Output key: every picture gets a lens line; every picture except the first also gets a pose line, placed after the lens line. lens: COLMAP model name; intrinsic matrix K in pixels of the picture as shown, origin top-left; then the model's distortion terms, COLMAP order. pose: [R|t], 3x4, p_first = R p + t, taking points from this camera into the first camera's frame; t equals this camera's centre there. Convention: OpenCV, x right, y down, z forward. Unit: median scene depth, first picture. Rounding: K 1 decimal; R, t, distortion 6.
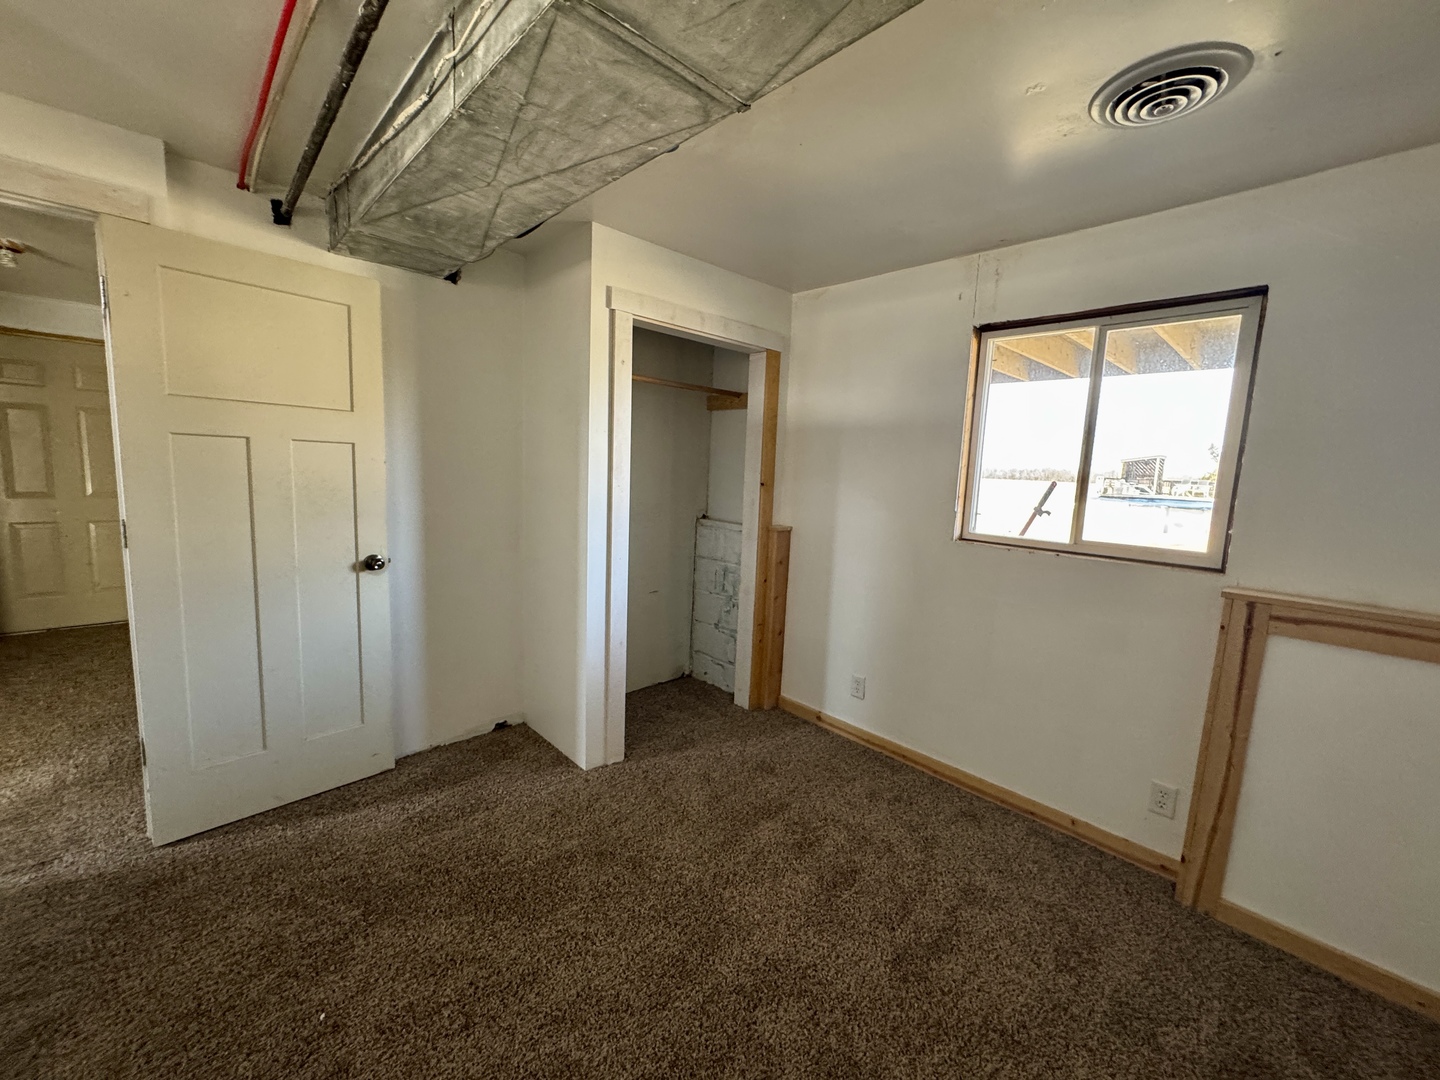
lens RADIAL K [[574.1, 0, 722.7], [0, 574.1, 538.0], [0, 0, 1]] dist [-0.001654, 0.000909]
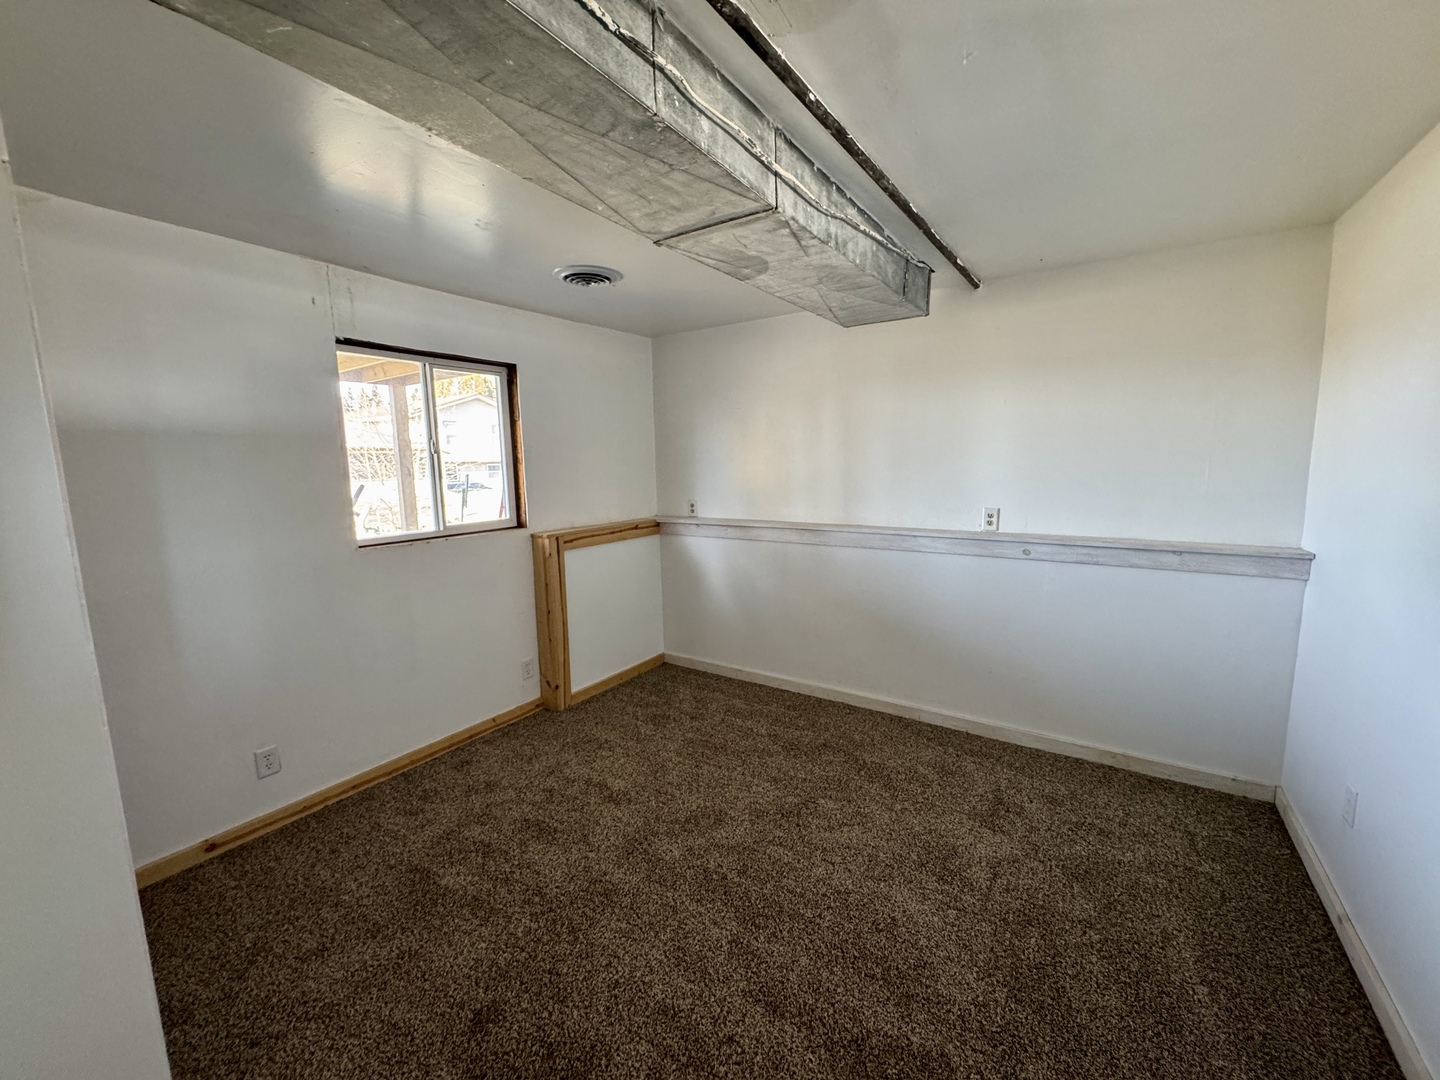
lens RADIAL K [[574.1, 0, 722.2], [0, 574.1, 537.9], [0, 0, 1]] dist [-0.001654, 0.000909]
pose [[-0.219326, -0.170212, 0.960690, -0.828229], [0.131416, 0.970537, 0.201959, -0.159409], [-0.966761, 0.170544, -0.190495, 0.675102]]
